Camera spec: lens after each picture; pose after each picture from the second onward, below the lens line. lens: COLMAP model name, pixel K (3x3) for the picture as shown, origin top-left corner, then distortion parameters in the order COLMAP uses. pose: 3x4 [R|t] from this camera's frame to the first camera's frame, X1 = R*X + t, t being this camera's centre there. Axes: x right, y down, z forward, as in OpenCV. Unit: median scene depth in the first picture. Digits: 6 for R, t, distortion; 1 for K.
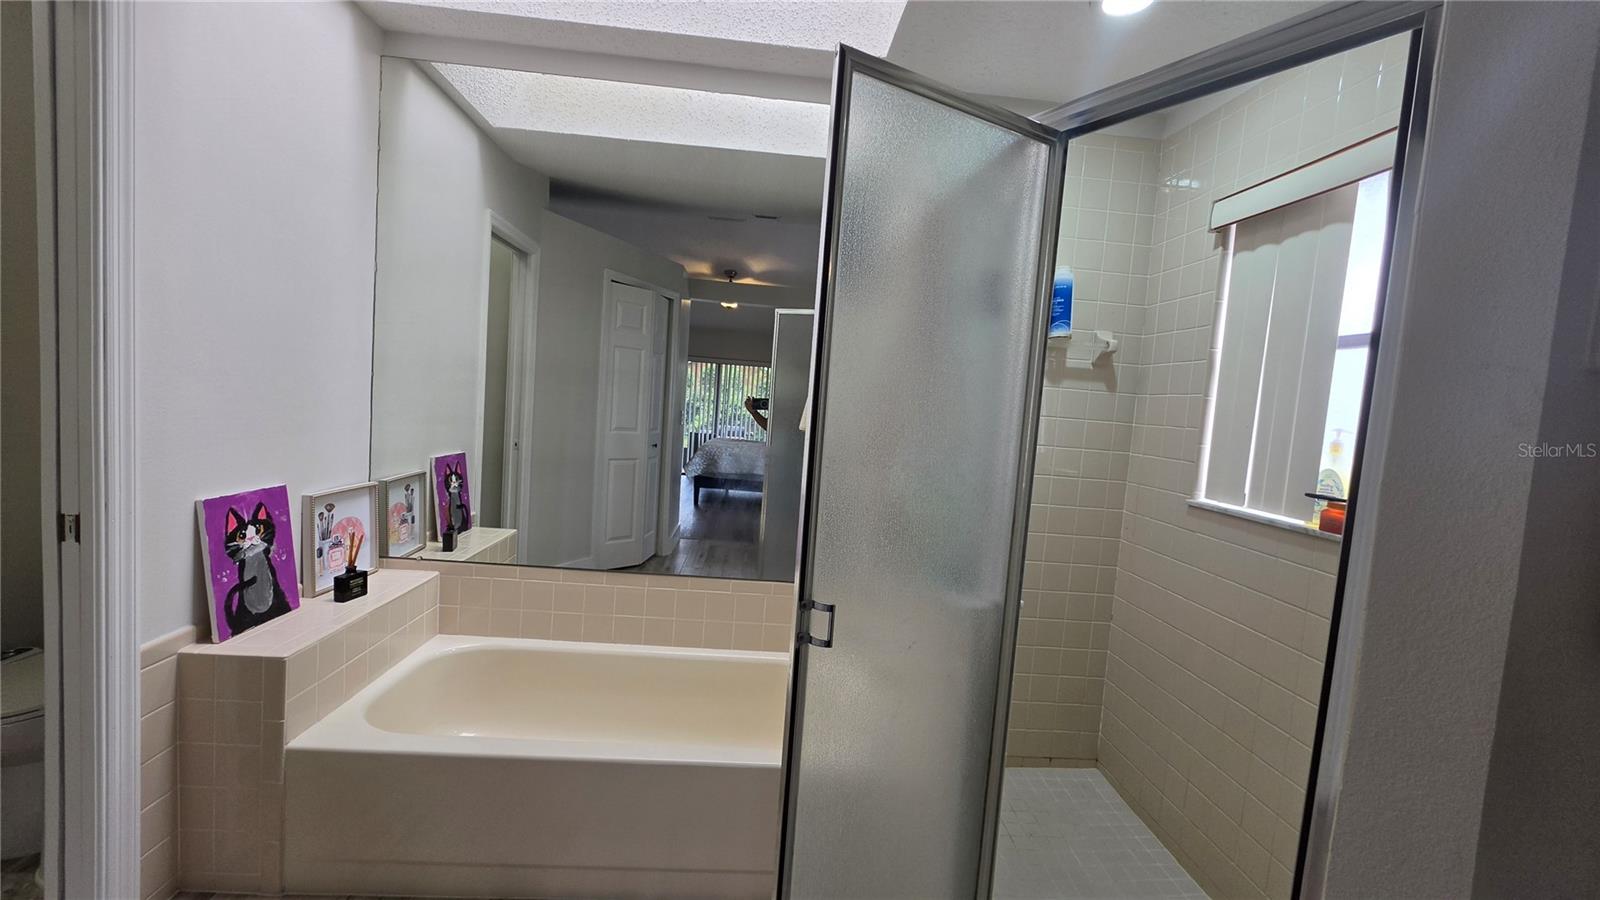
lens RADIAL K [[643.1, 0, 798.3], [0, 643.1, 452.0], [0, 0, 1]] dist [-0.000825, -0.000093]
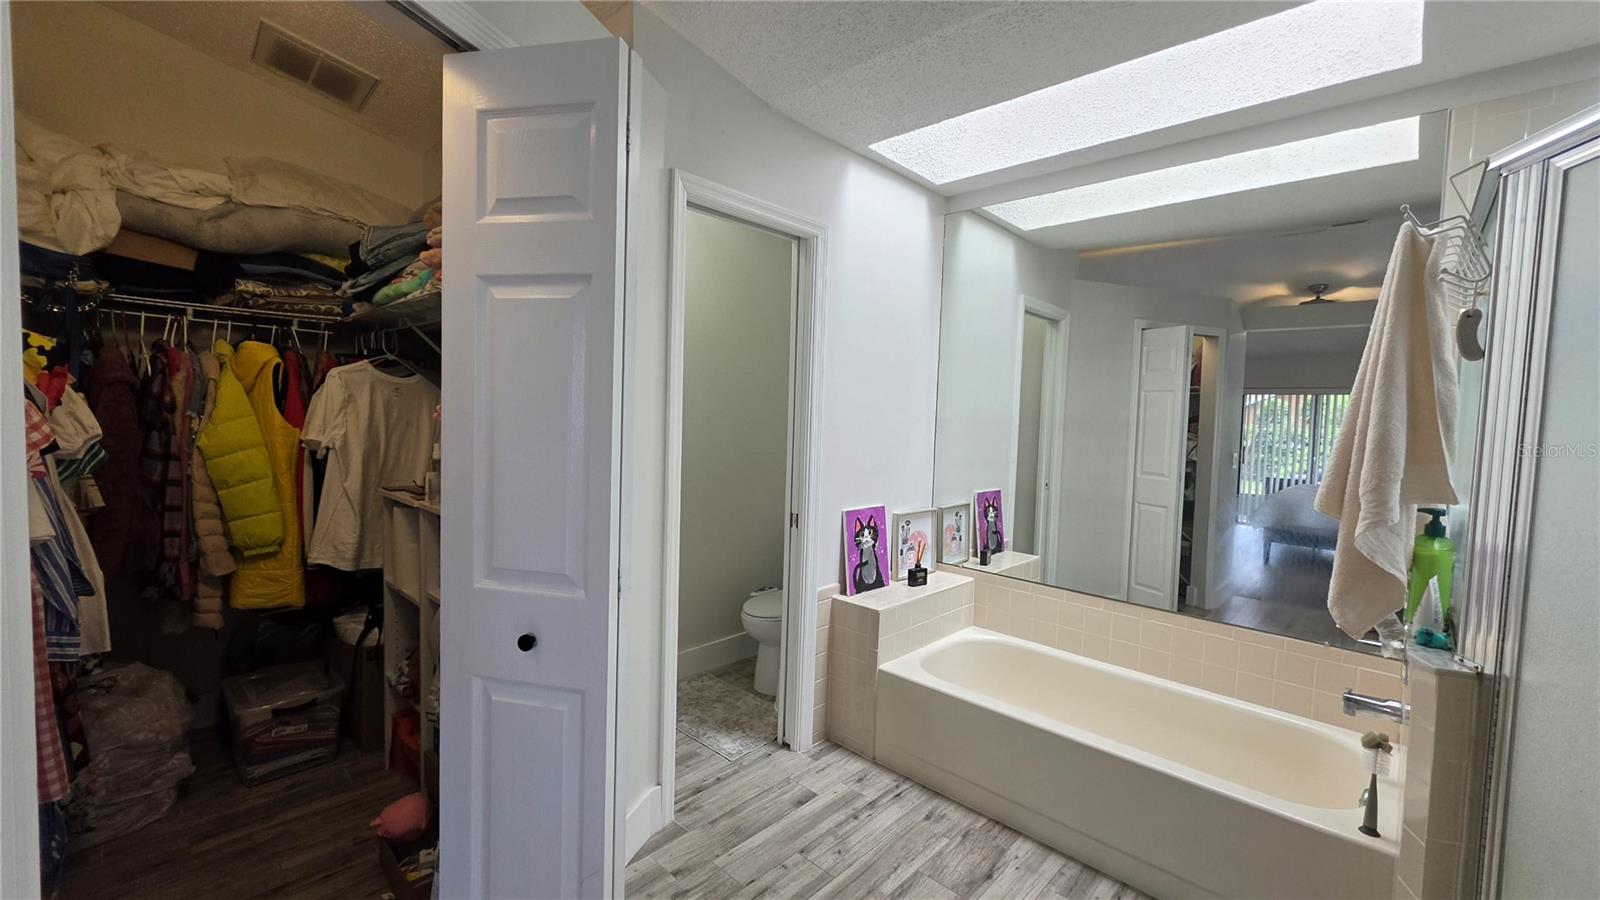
lens RADIAL K [[647.8, 0, 800.8], [0, 647.8, 446.1], [0, 0, 1]] dist [0.023762, -0.000052]
pose [[0.683529, -0.017632, -0.729710, 0.206885], [-0.036571, 0.997625, -0.058362, 0.005637], [0.729007, 0.066579, 0.681261, -0.222993]]
